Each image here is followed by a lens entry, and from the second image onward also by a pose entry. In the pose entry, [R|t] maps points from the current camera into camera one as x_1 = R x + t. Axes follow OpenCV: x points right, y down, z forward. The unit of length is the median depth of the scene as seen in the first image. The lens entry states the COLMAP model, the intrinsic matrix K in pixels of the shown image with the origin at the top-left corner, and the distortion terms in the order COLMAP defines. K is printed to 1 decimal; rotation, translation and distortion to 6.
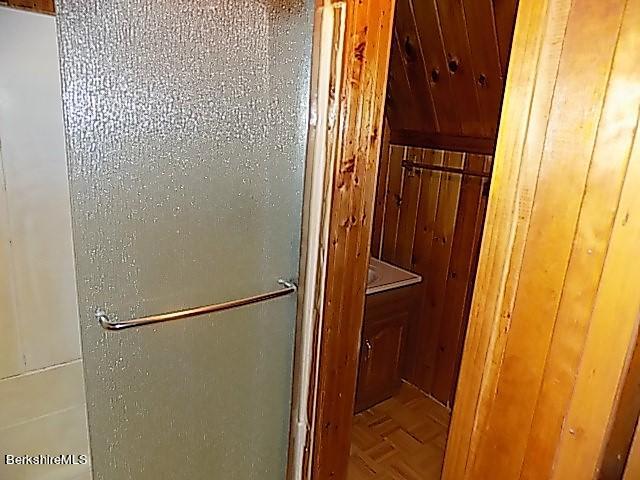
lens RADIAL K [[426.4, 0, 319.8], [0, 426.4, 231.8], [0, 0, 1]] dist [-0.088559, 0.090355]
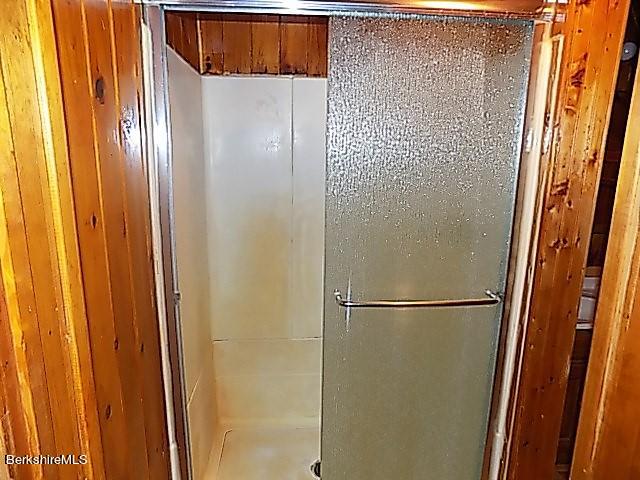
lens RADIAL K [[426.4, 0, 319.8], [0, 426.4, 231.8], [0, 0, 1]] dist [-0.088559, 0.090355]
pose [[0.832222, 0.060933, -0.551084, 0.146922], [-0.091665, 0.995386, -0.028369, 0.032287], [0.546812, 0.074124, 0.833968, -0.166014]]
